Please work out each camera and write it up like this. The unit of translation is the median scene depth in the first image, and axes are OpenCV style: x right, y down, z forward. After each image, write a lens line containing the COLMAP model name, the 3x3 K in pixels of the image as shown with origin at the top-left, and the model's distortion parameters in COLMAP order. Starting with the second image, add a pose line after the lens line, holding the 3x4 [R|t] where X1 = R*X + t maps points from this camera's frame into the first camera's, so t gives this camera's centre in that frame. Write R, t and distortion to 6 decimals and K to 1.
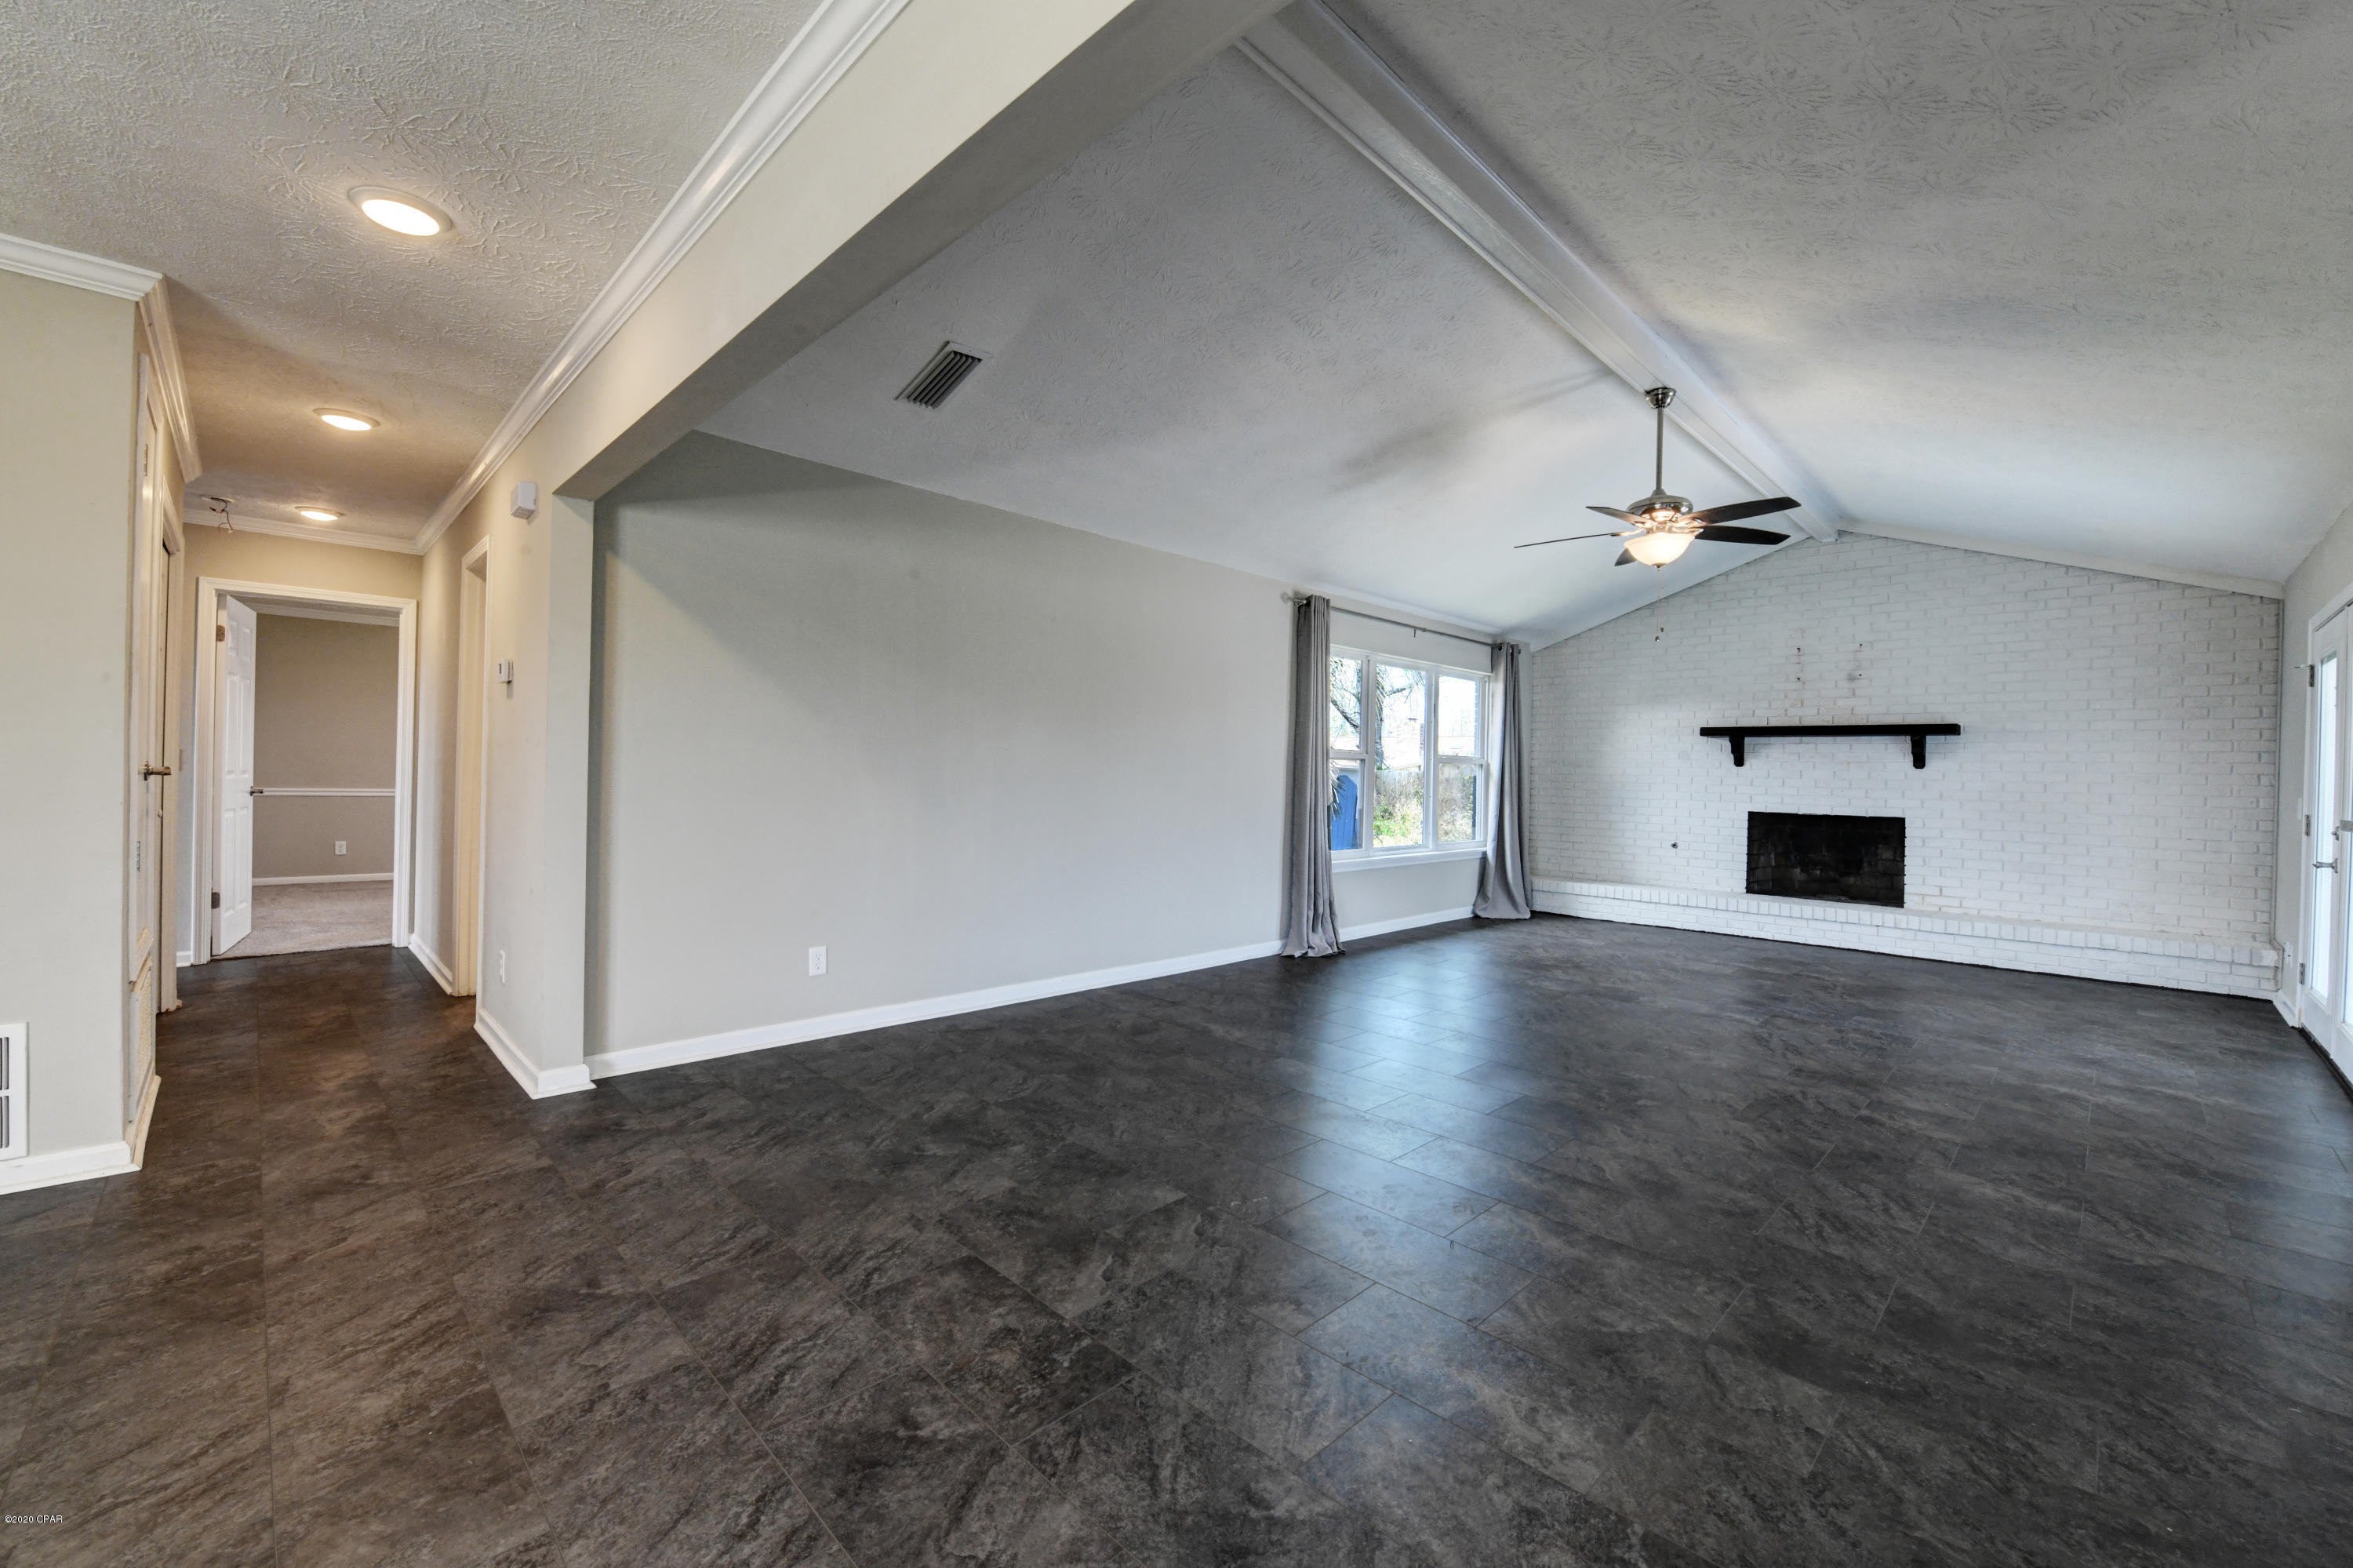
lens RADIAL K [[946.9, 0, 1180.3], [0, 946.9, 774.3], [0, 0, 1]] dist [-0.009722, -0.004302]
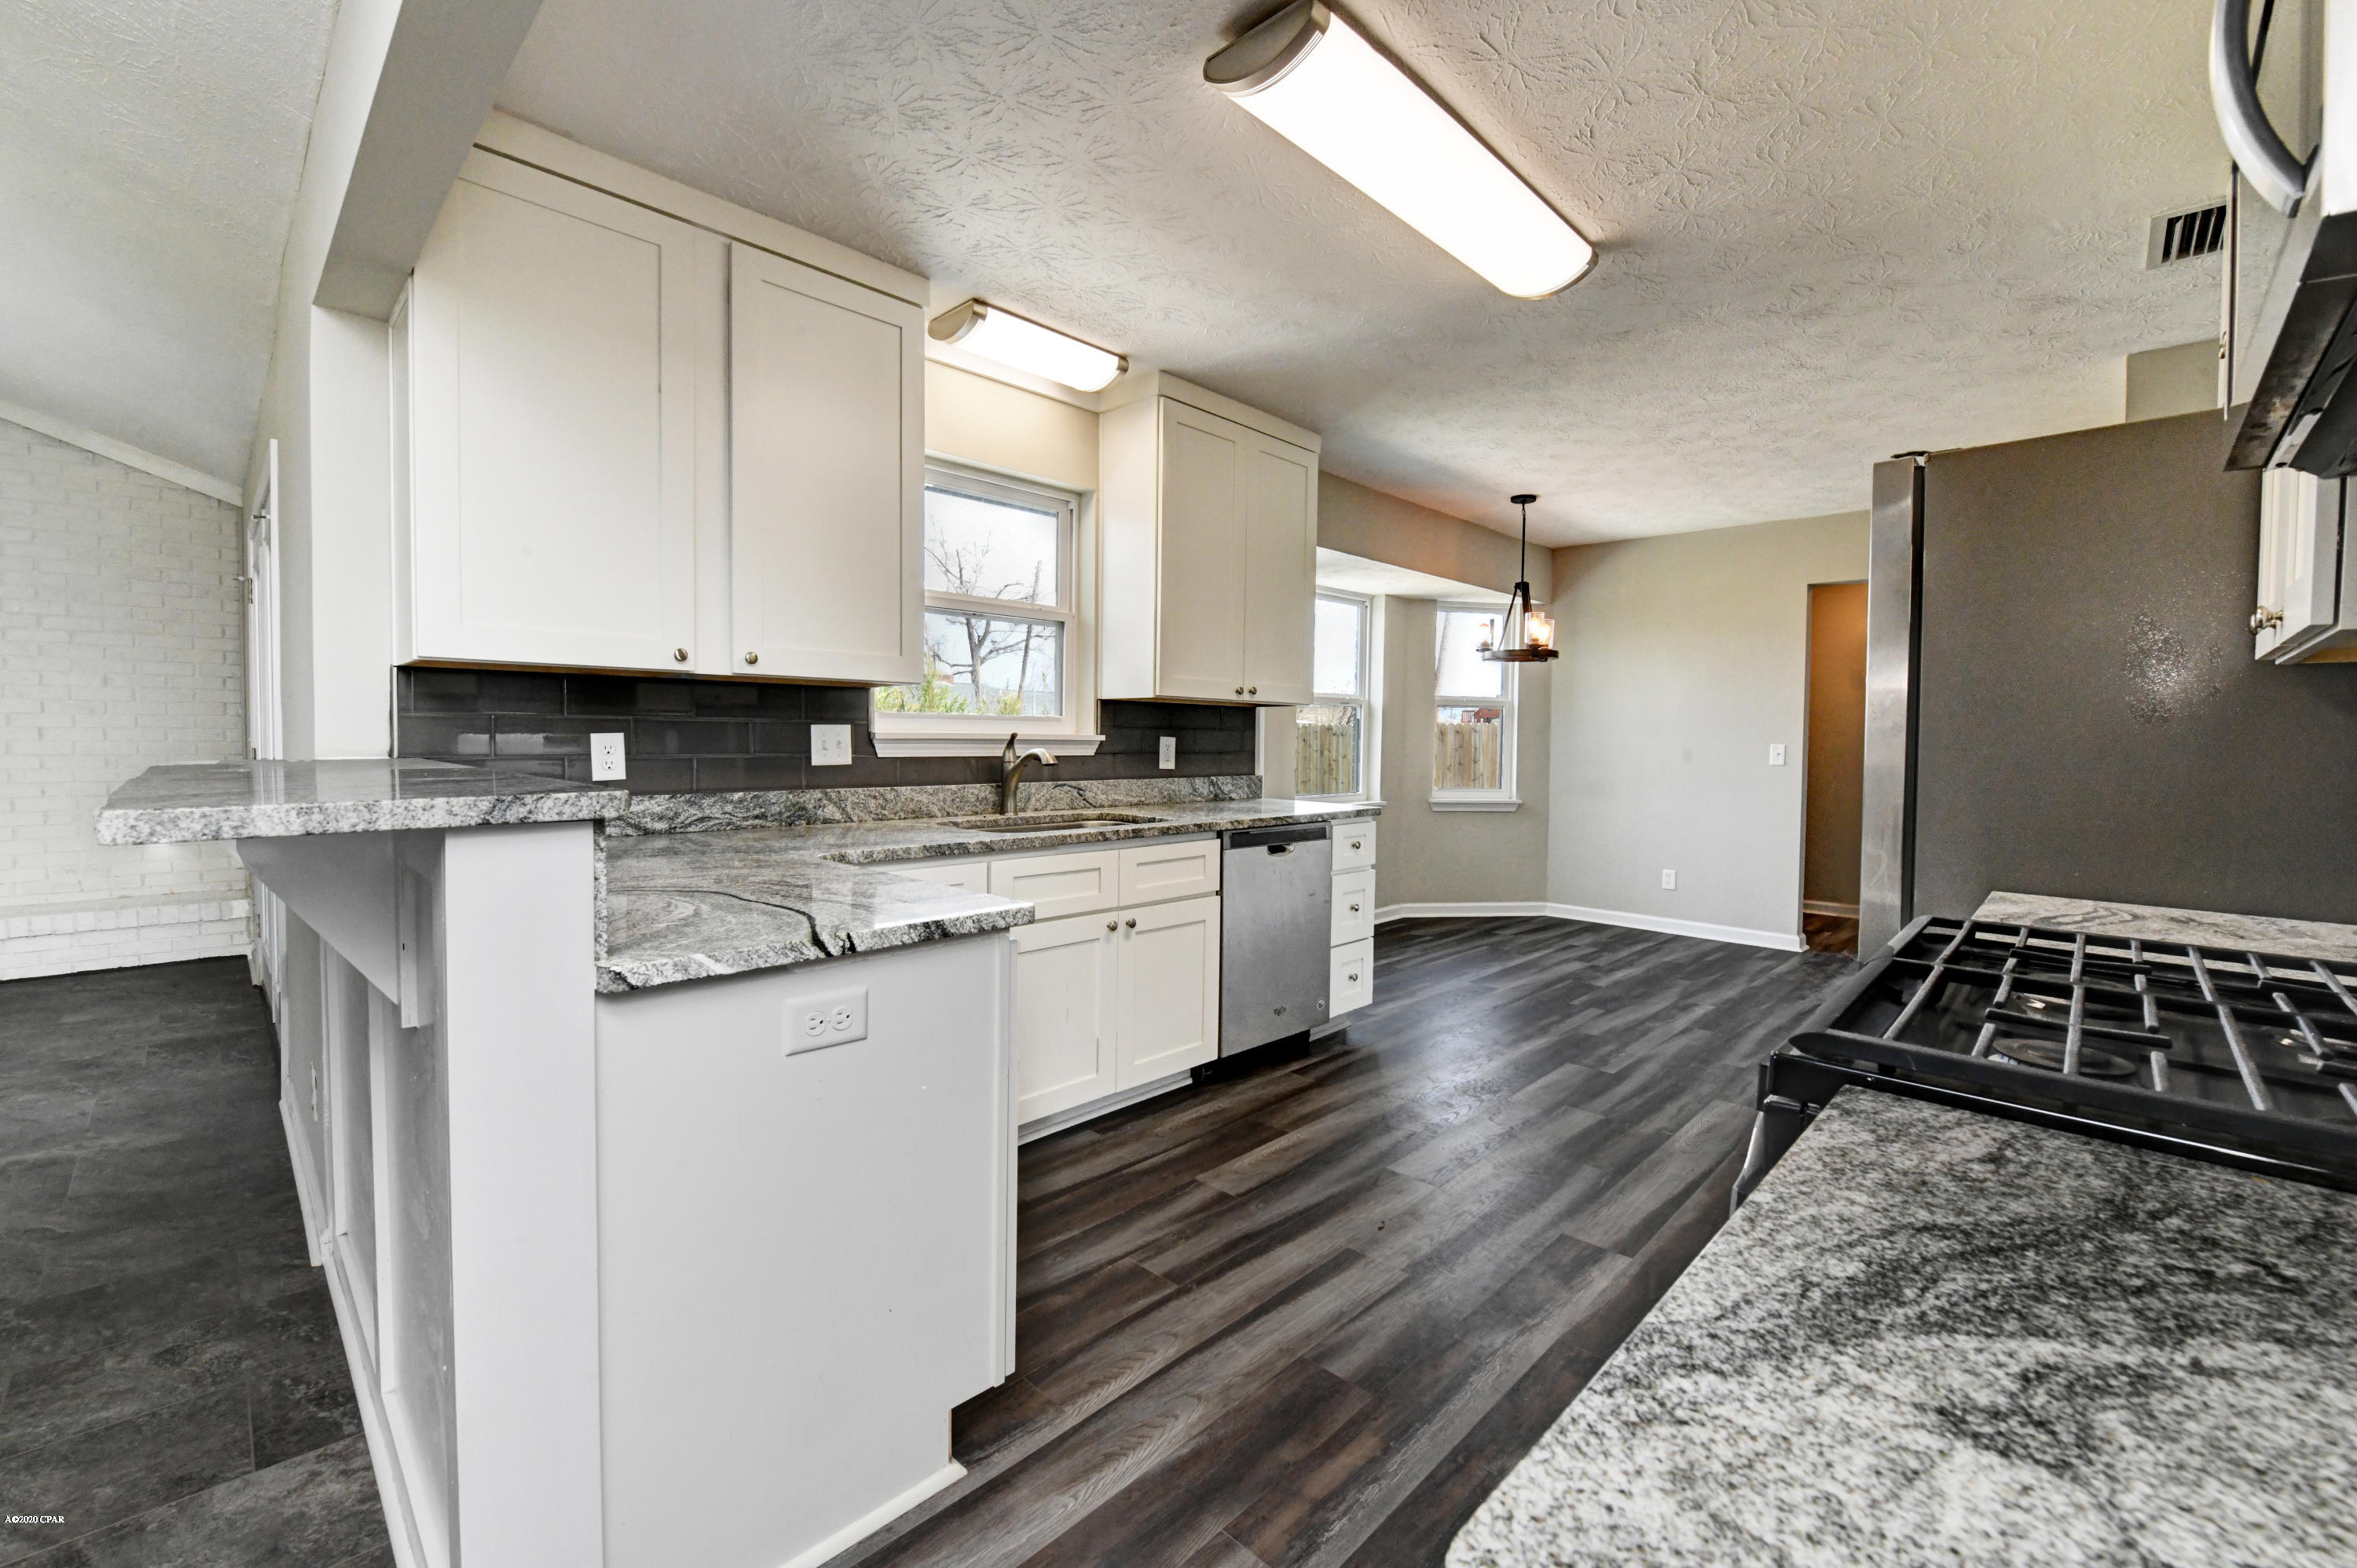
lens RADIAL K [[964.8, 0, 1175.9], [0, 964.8, 773.9], [0, 0, 1]] dist [-0.016328, -0.000141]
pose [[-0.012303, -0.063335, 0.997917, 0.211722], [-0.007015, 0.997973, 0.063252, 0.003714], [-0.999900, -0.006222, -0.012722, 0.089596]]
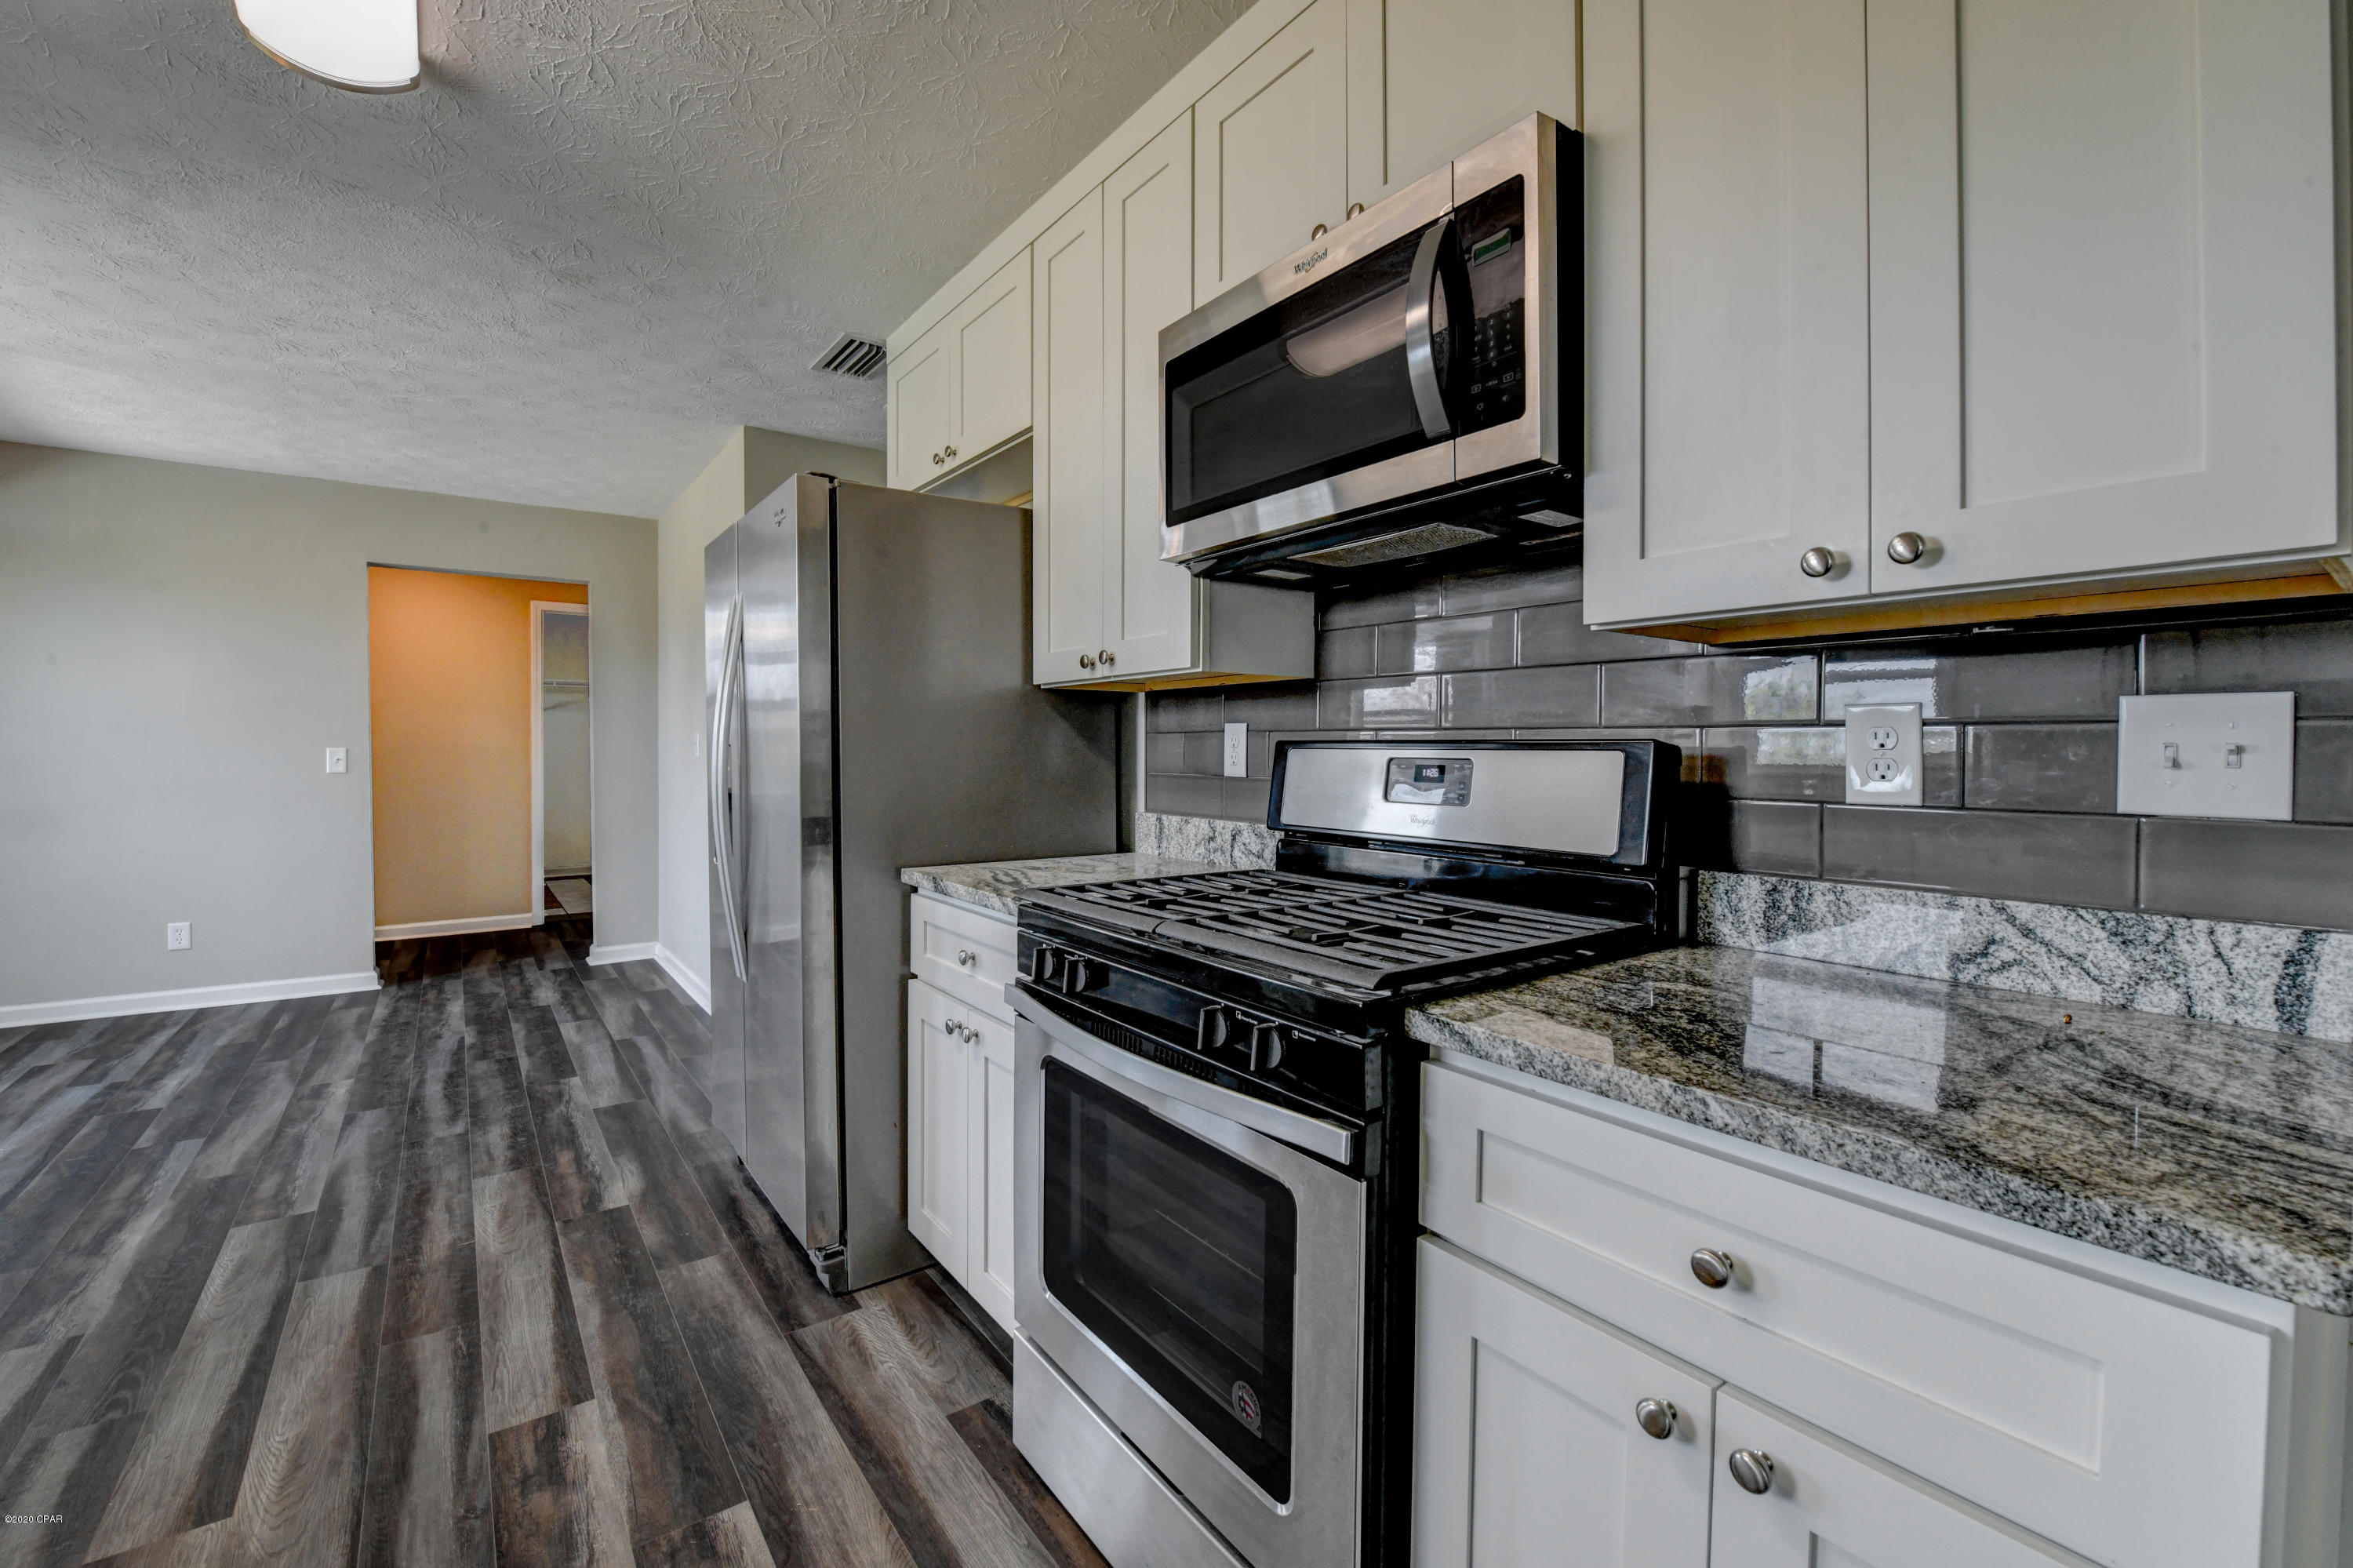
lens RADIAL K [[983.6, 0, 1165.7], [0, 983.6, 756.9], [0, 0, 1]] dist [-0.018446, -0.000198]
pose [[-0.988848, -0.026567, 0.146541, 0.344147], [-0.024470, 0.999571, 0.016094, 0.007585], [-0.146906, 0.012329, -0.989074, 0.164882]]
